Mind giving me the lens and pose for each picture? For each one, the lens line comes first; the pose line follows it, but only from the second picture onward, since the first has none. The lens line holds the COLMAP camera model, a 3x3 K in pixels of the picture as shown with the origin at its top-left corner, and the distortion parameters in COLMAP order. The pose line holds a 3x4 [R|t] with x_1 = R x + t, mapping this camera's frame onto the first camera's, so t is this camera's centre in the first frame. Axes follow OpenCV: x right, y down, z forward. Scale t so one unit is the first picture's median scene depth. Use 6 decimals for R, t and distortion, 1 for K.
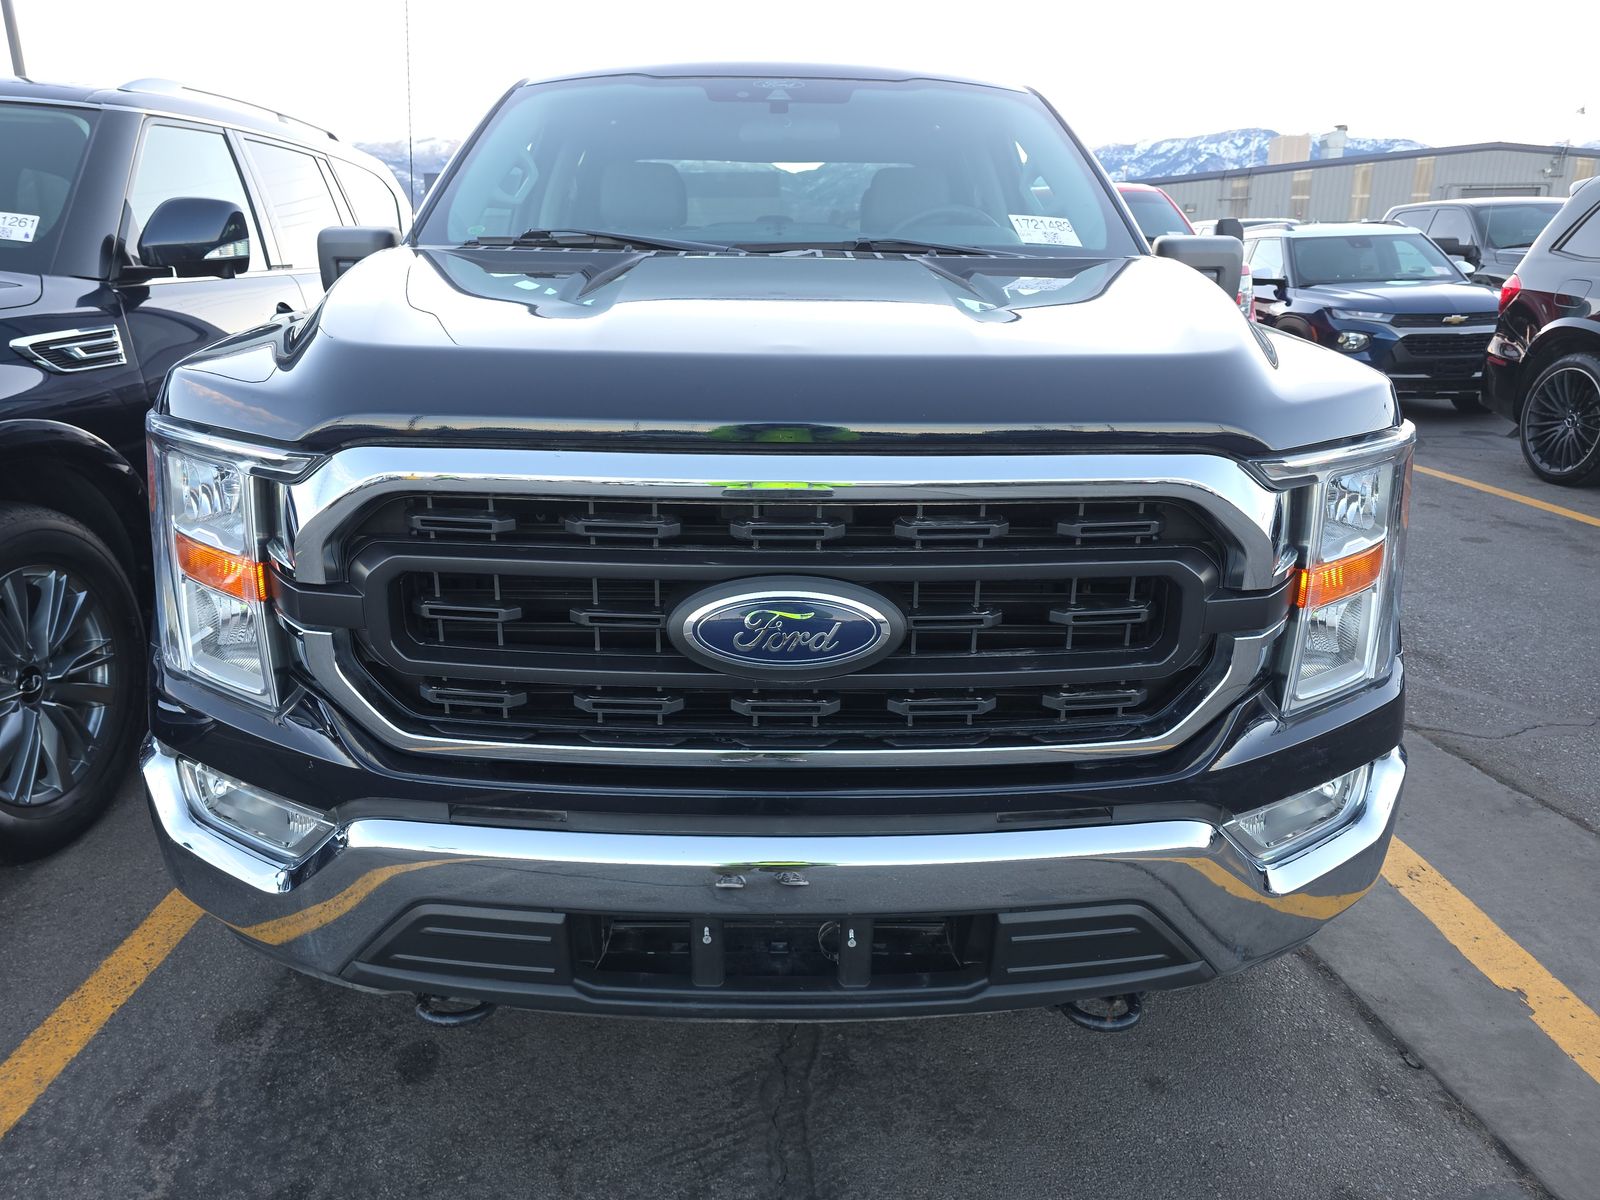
lens RADIAL K [[1074.0, 0, 785.1], [0, 1074.0, 605.7], [0, 0, 1]] dist [0.041679, -0.001945]
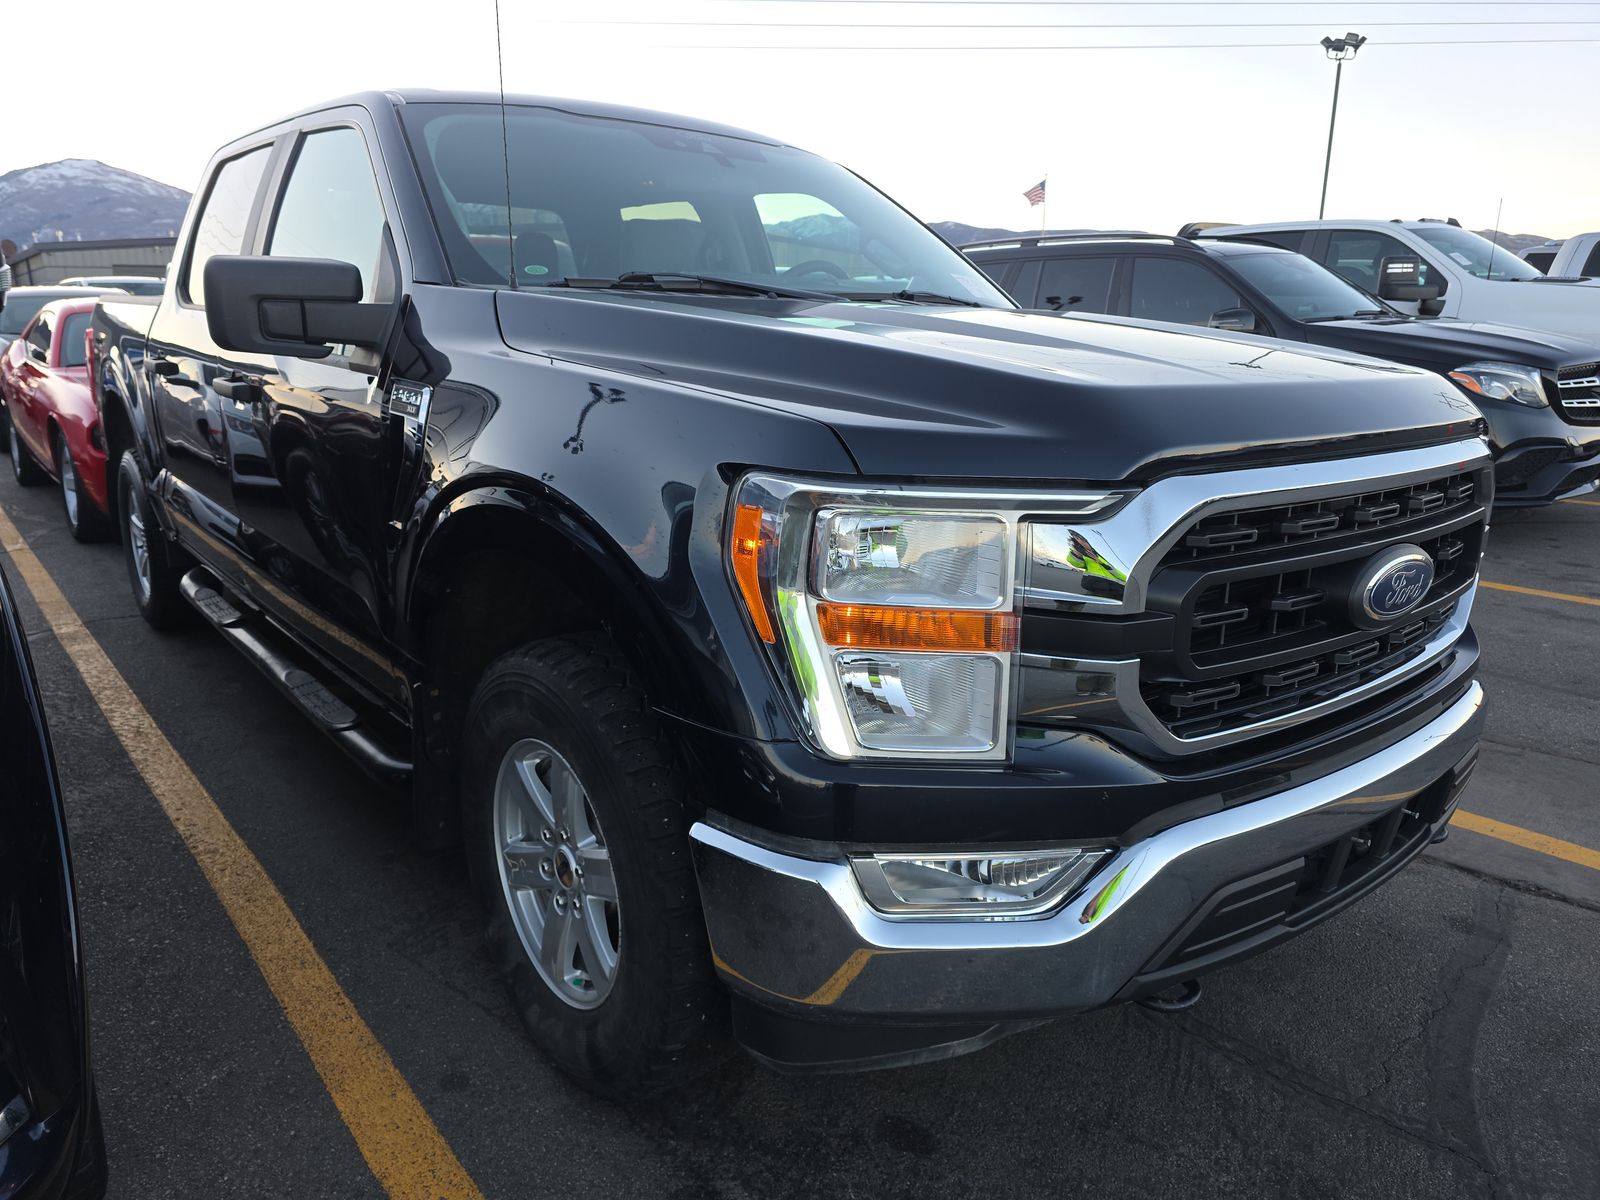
lens RADIAL K [[1074.0, 0, 785.1], [0, 1074.0, 605.7], [0, 0, 1]] dist [0.041679, -0.001945]
pose [[0.777334, -0.150489, 0.610823, -1.304319], [0.176943, 0.984070, 0.017267, -0.101909], [-0.603691, 0.094659, 0.791579, 0.373722]]
